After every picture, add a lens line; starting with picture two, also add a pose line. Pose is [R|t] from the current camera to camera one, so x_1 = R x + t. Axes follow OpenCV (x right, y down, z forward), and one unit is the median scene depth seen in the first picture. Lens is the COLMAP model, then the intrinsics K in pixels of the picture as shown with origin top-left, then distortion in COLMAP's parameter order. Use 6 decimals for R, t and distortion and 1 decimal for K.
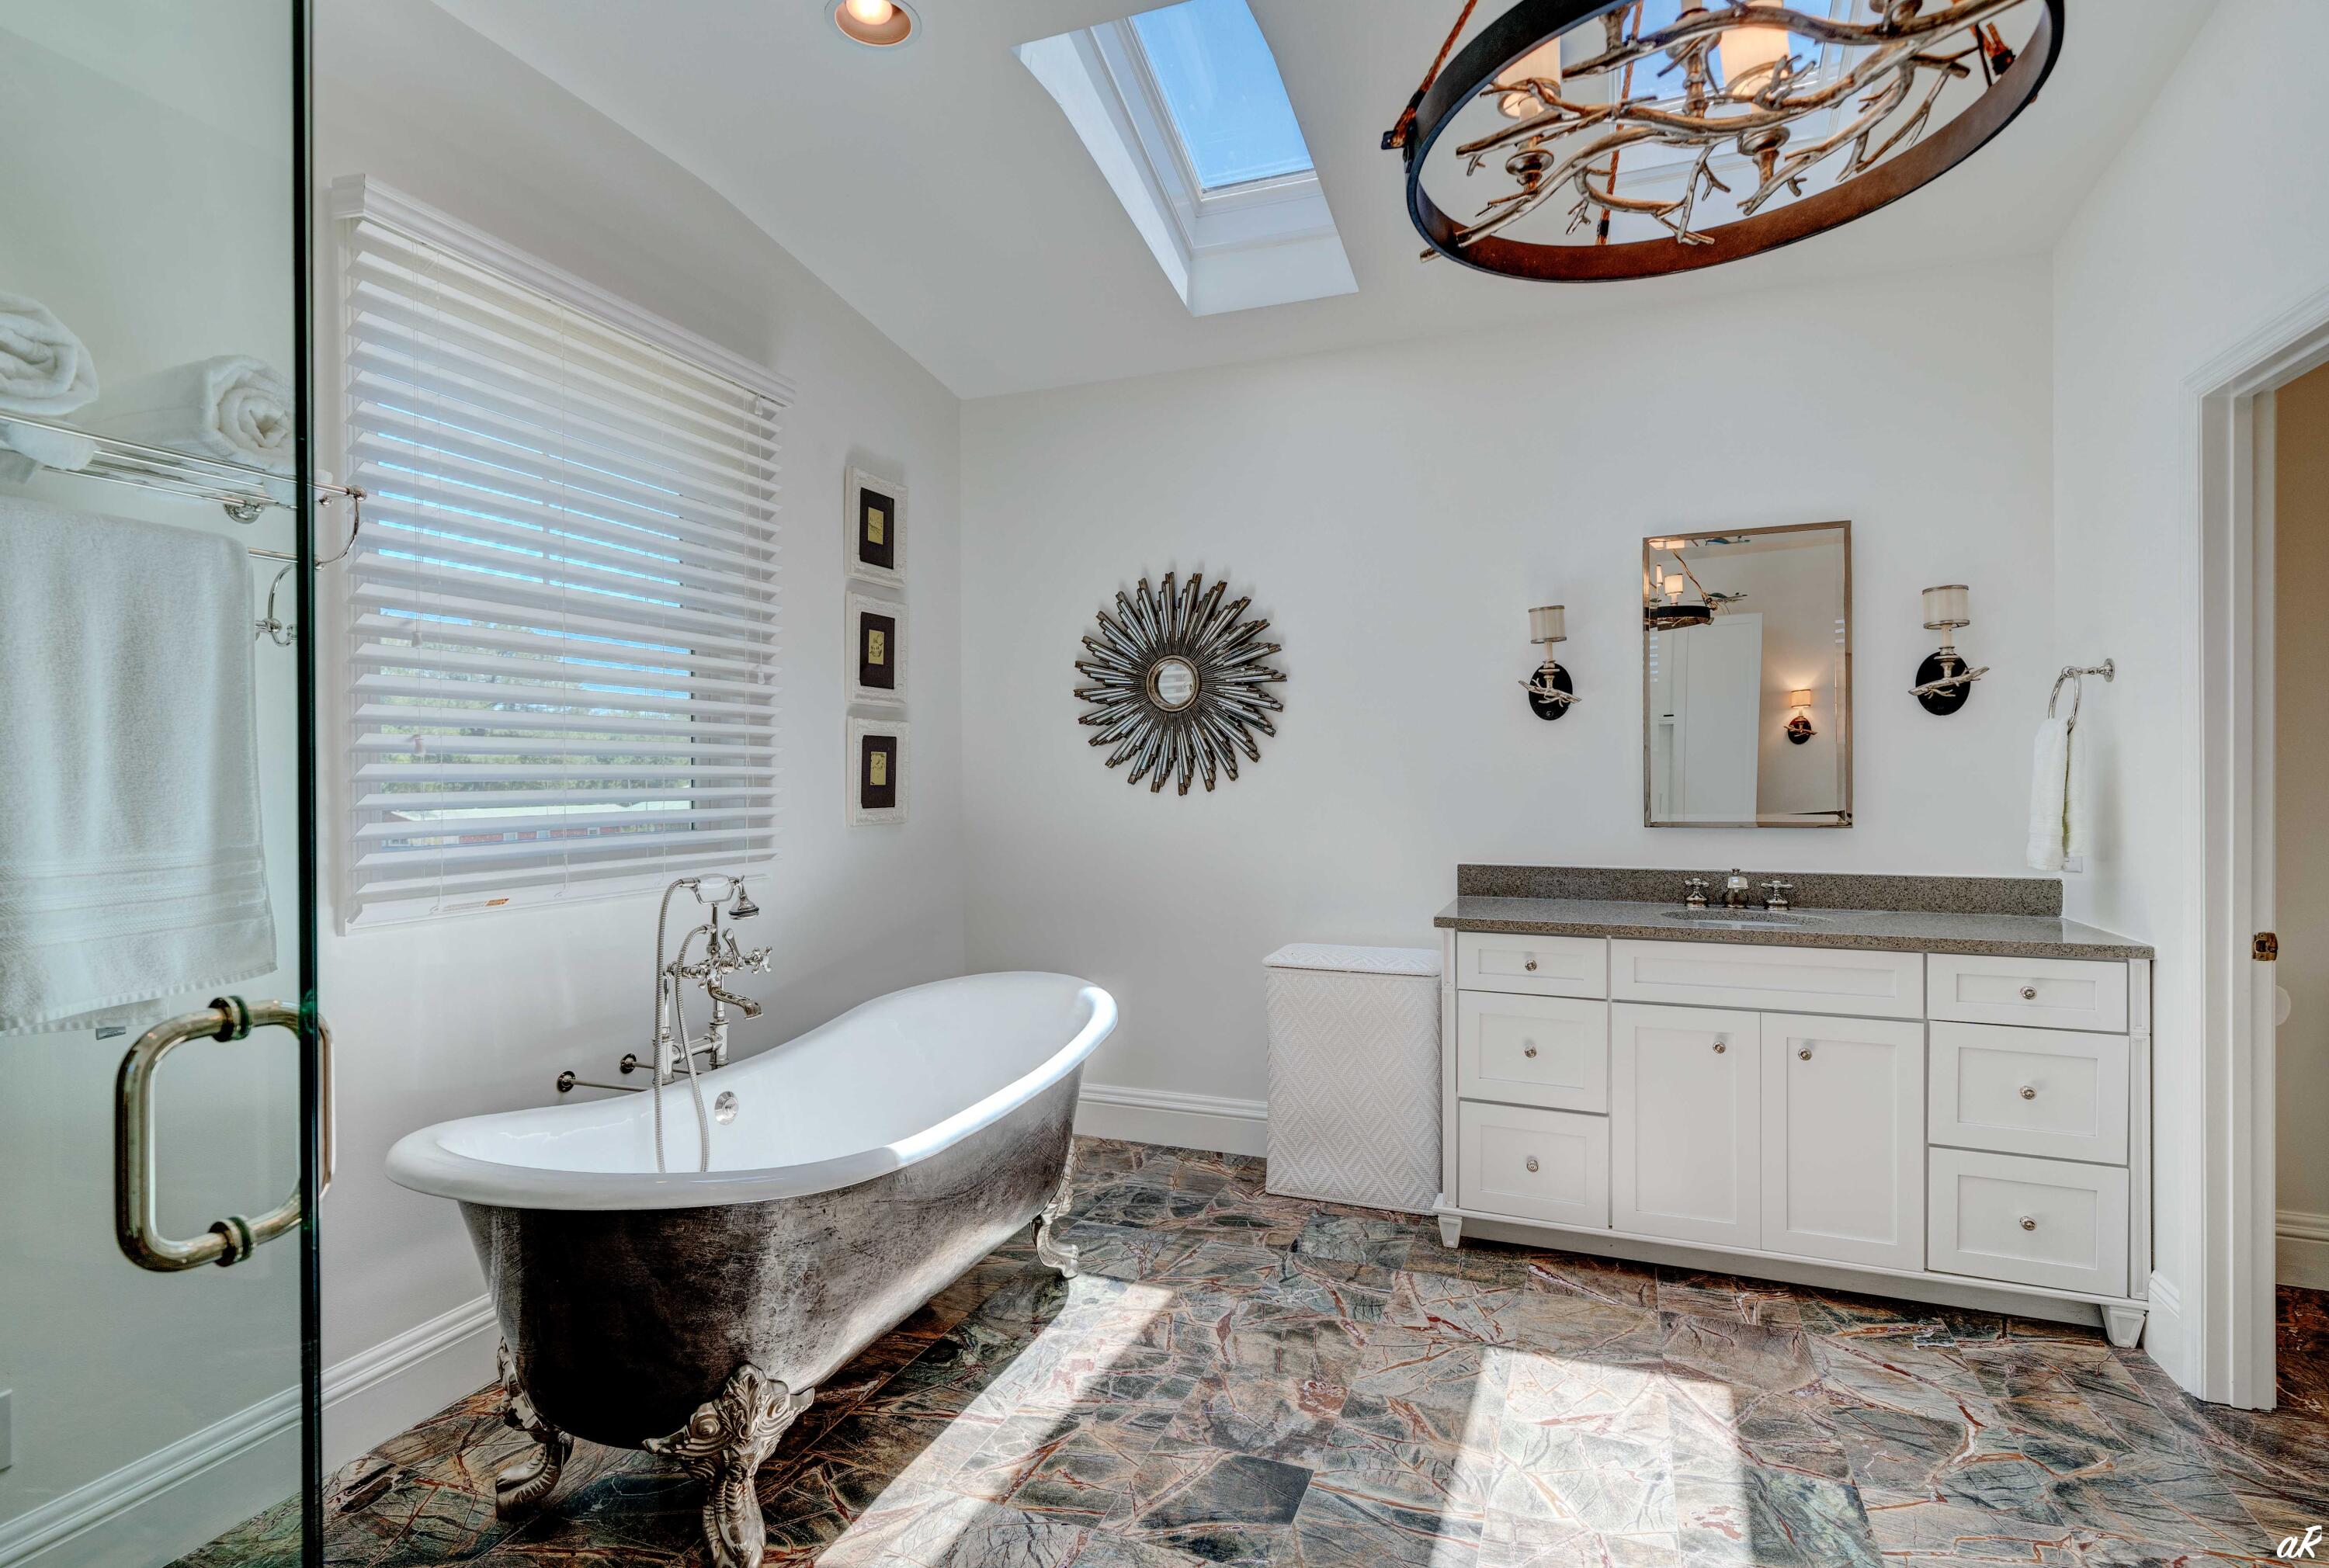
lens RADIAL K [[1160.1, 0, 1164.5], [0, 1160.1, 774.1], [0, 0, 1]] dist [-0.000571, 0.000537]
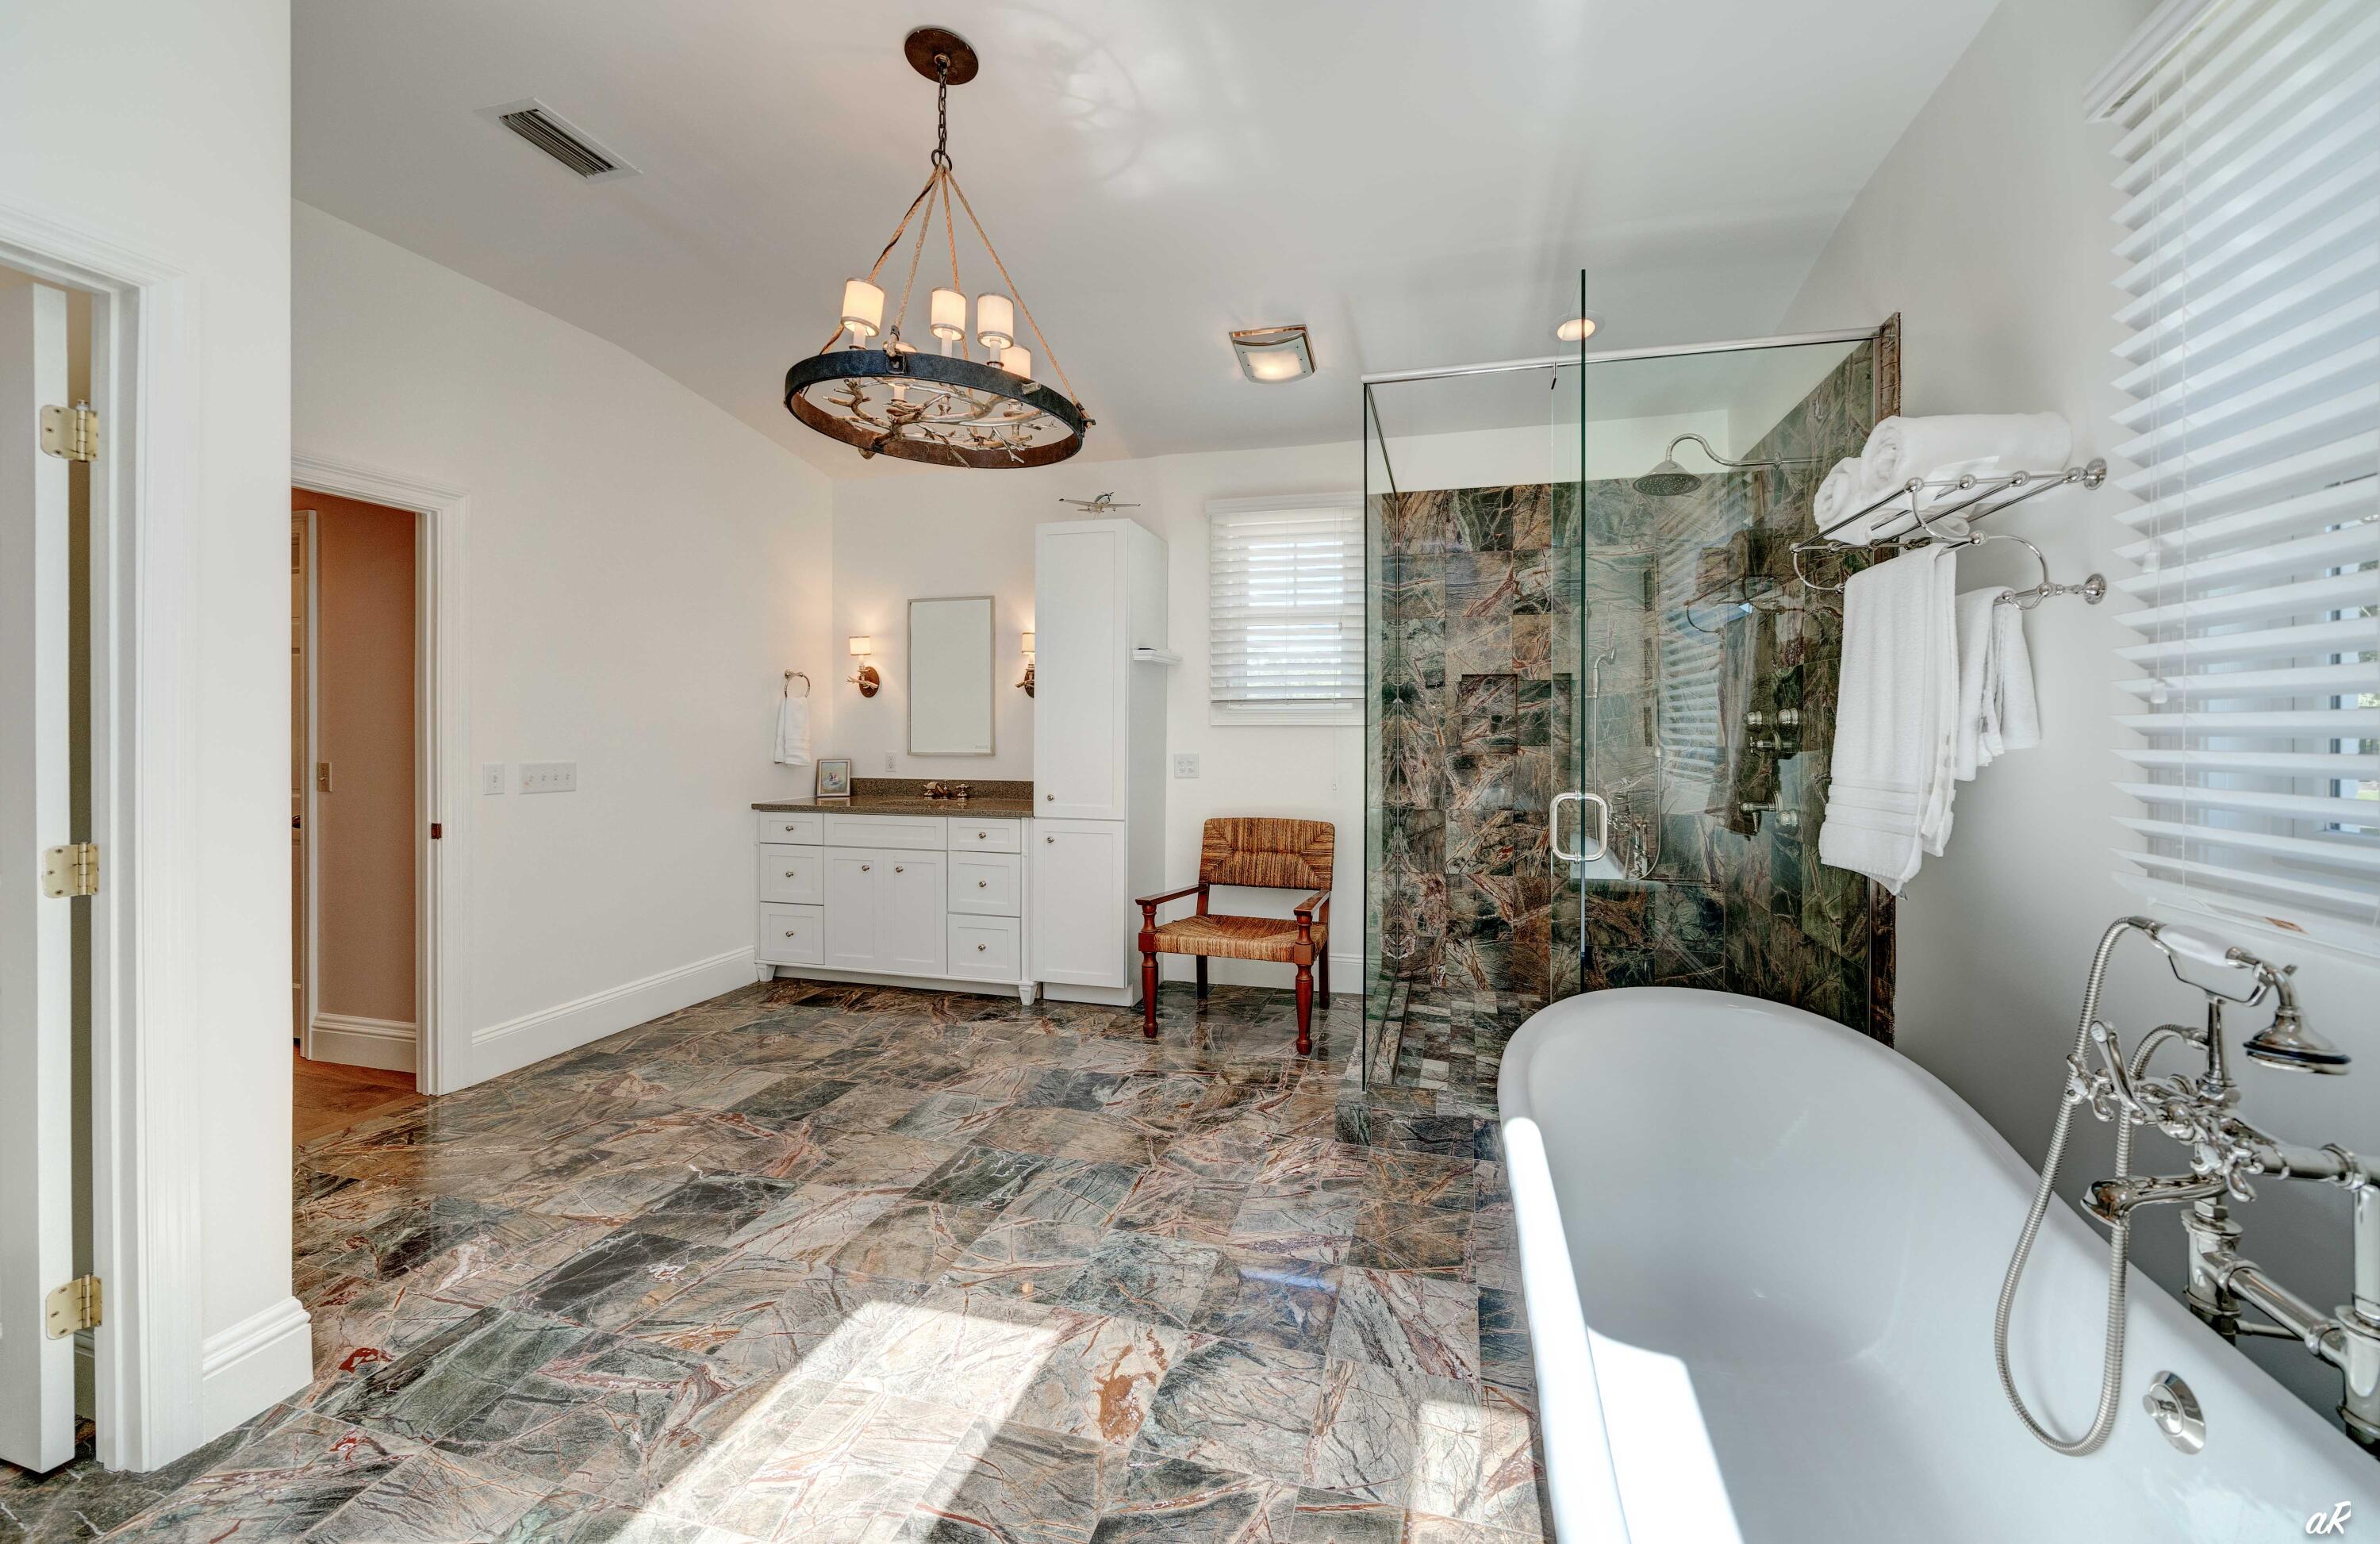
lens RADIAL K [[837.2, 0, 1248.4], [0, 837.2, 728.9], [0, 0, 1]] dist [0.000542, 0.000041]
pose [[-0.991106, 0.005190, -0.132976, 0.044956], [0.004563, 0.999977, 0.005017, -0.004004], [0.132999, 0.004366, -0.991107, 0.998293]]
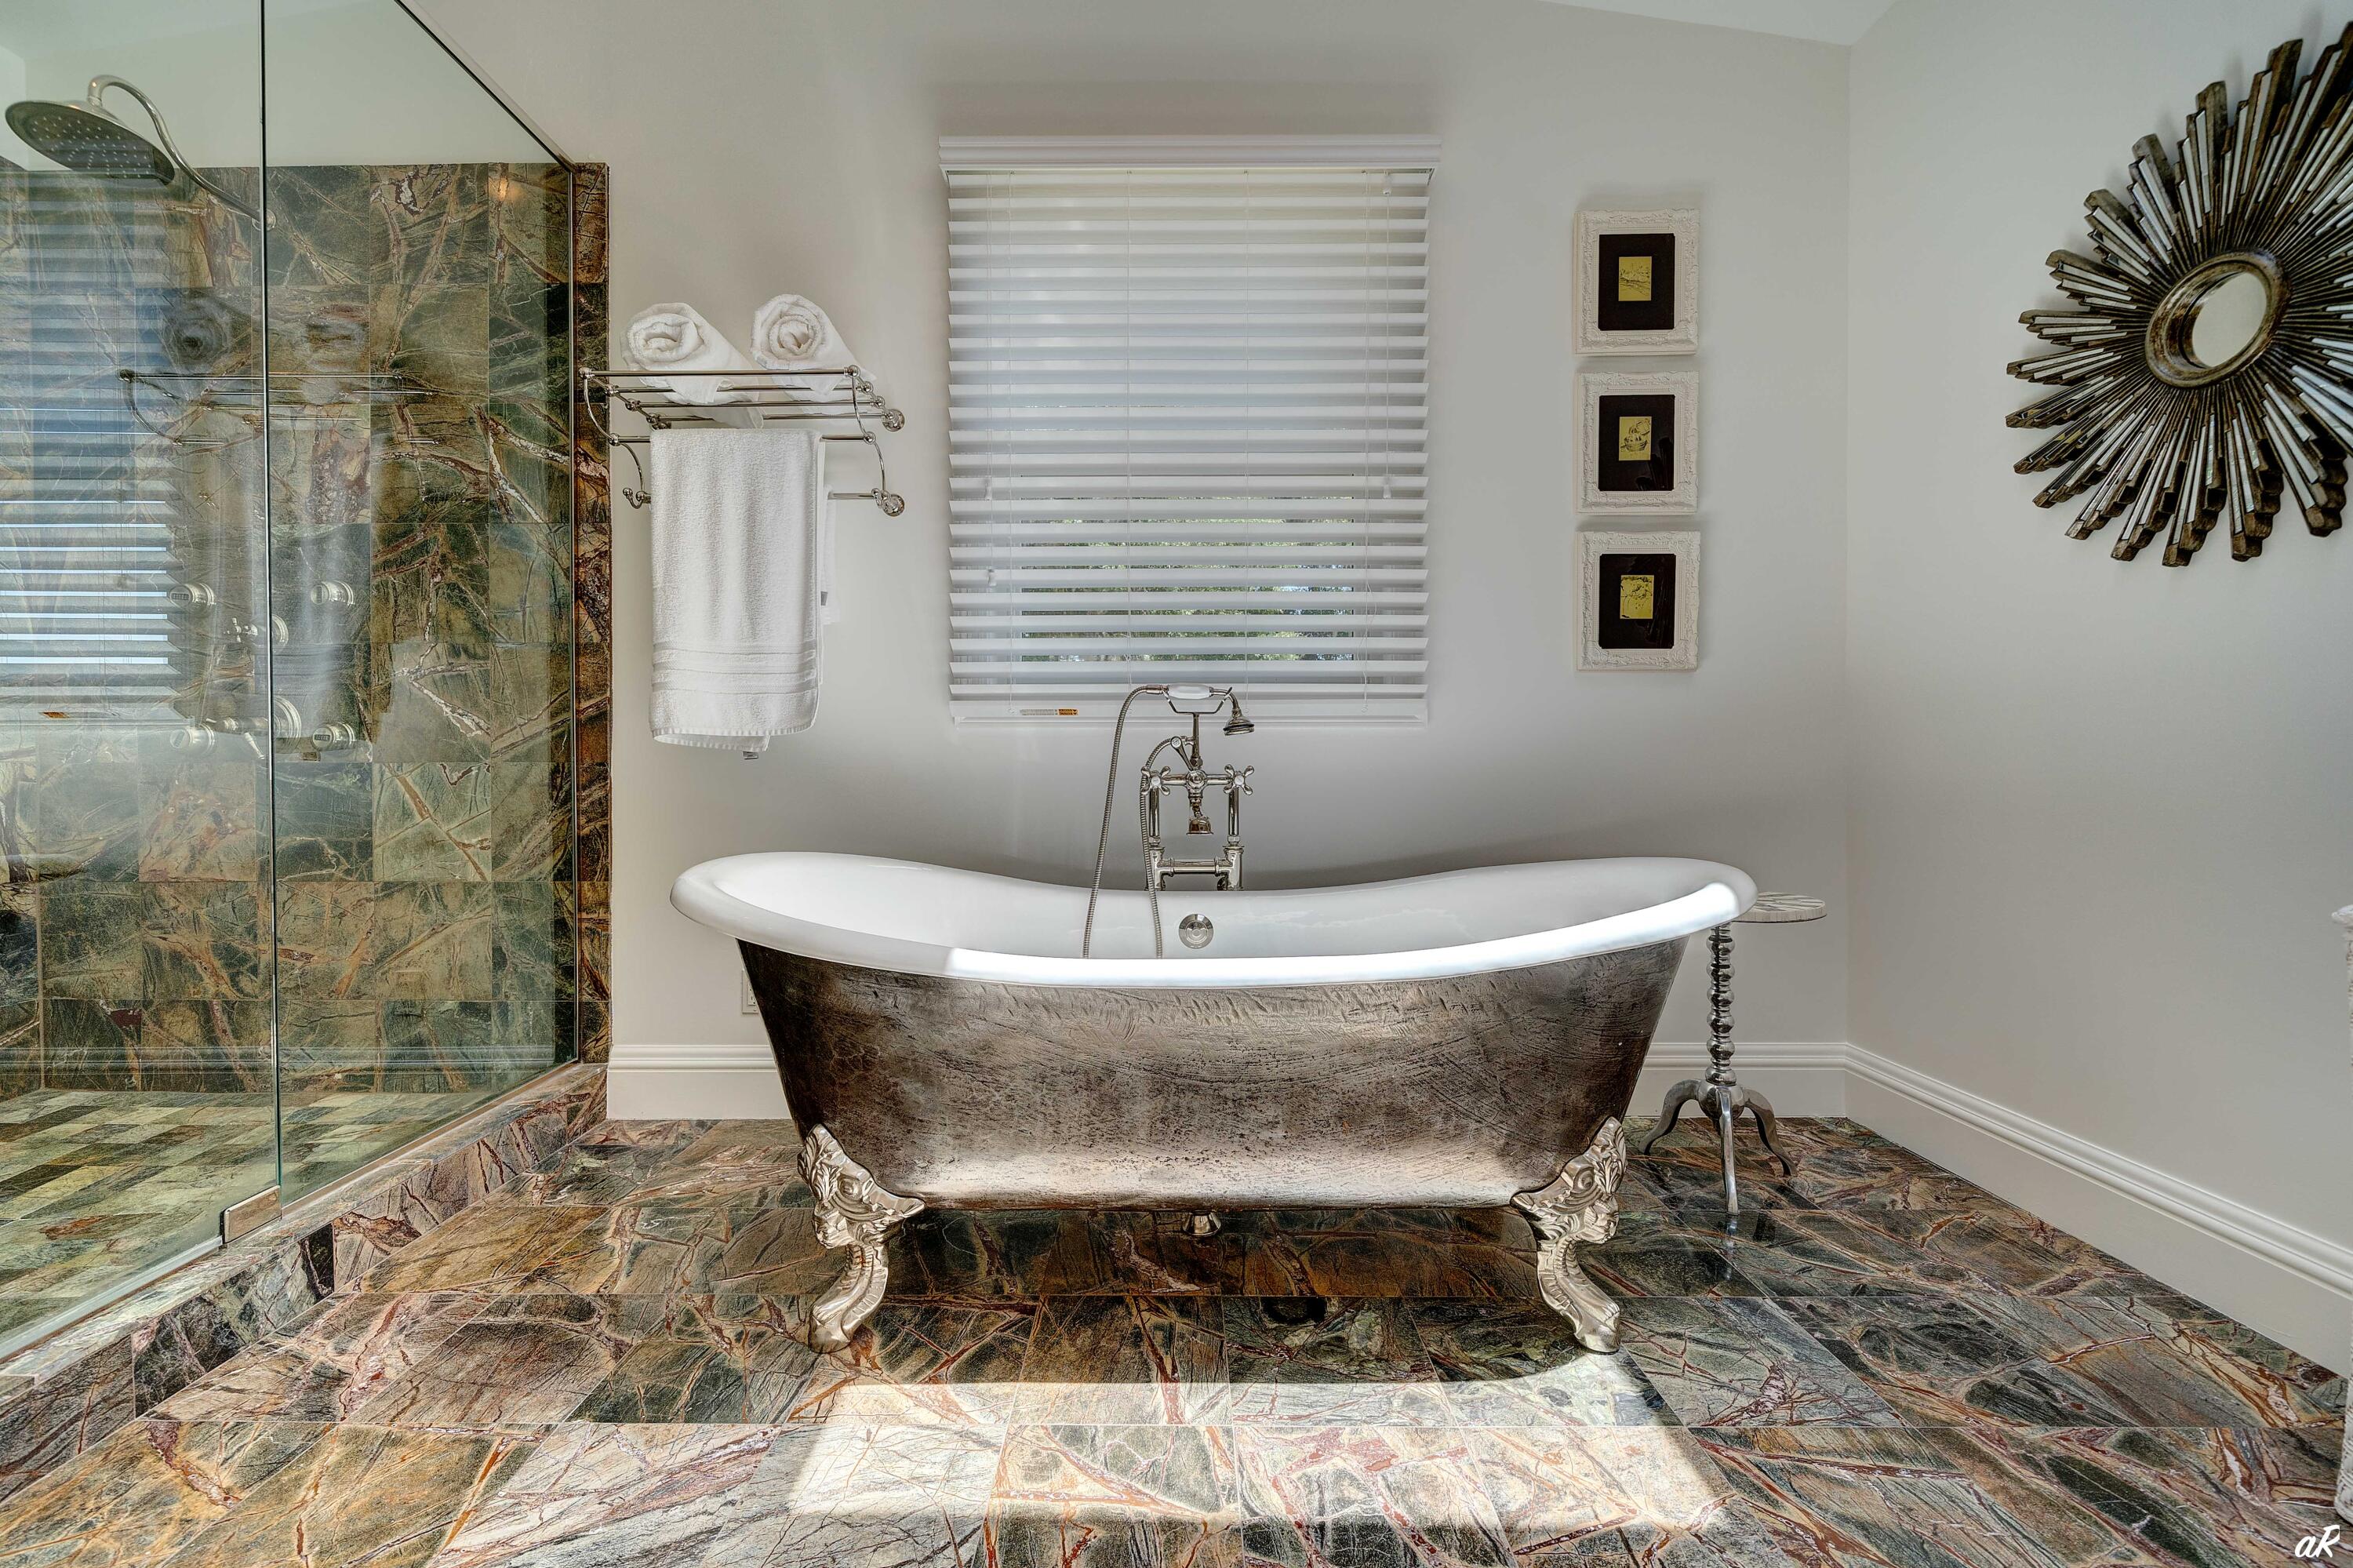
lens RADIAL K [[929.0, 0, 1161.2], [0, 929.0, 778.1], [0, 0, 1]] dist [-0.002474, 0.000054]
pose [[0.352791, 0.018847, -0.935512, 0.243561], [-0.001779, 0.999809, 0.019472, 0.115248], [0.935700, -0.005205, 0.352757, 0.545777]]
